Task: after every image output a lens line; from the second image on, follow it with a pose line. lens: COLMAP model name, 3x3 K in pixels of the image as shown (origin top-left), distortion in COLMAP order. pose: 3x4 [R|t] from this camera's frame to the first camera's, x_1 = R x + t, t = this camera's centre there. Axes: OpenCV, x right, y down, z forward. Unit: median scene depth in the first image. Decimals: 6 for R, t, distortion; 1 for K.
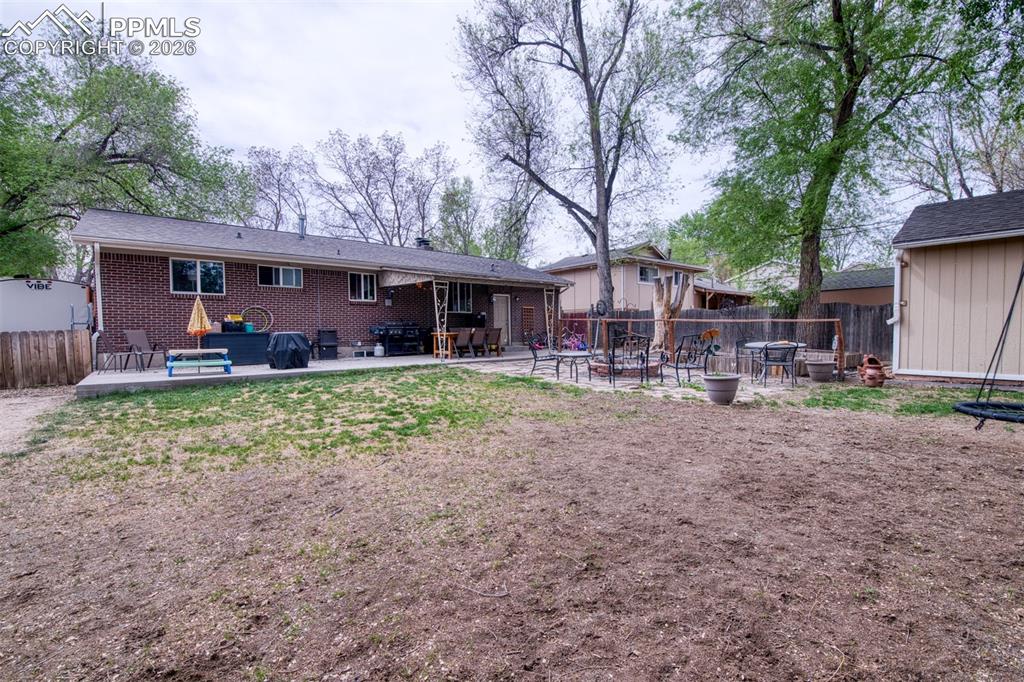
lens RADIAL K [[446.6, 0, 512.0], [0, 446.6, 336.9], [0, 0, 1]] dist [-0.002413, -0.000254]
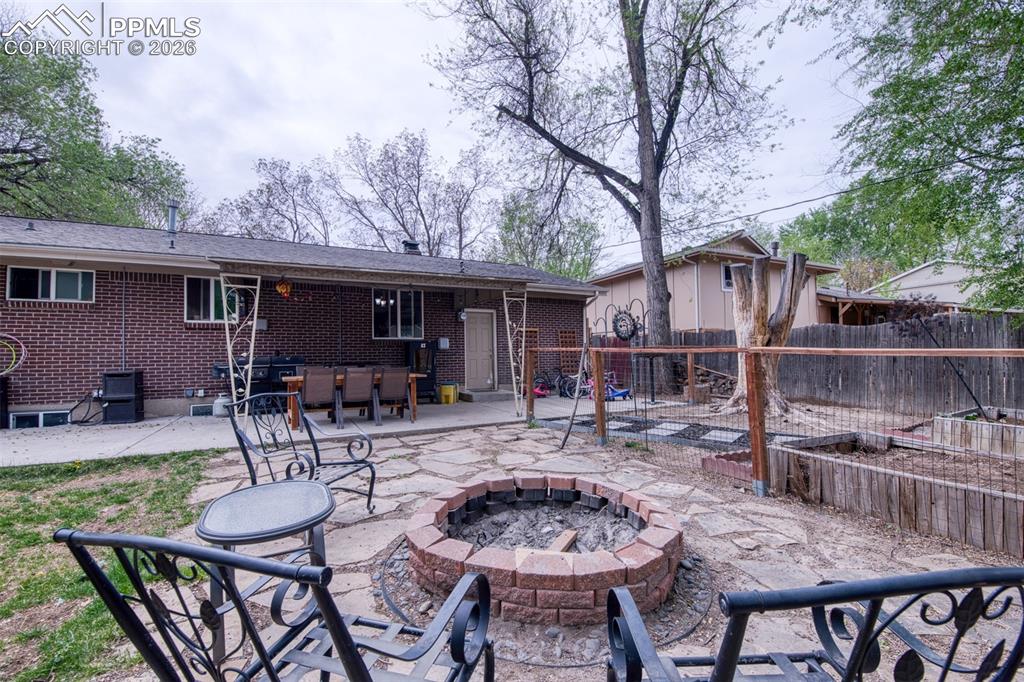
lens RADIAL K [[446.6, 0, 512.6], [0, 446.6, 348.1], [0, 0, 1]] dist [-0.002413, -0.000254]
pose [[0.977804, -0.012212, -0.209164, 0.140053], [0.004378, 0.999273, -0.037876, -0.014995], [0.209474, 0.036120, 0.977147, 0.353555]]
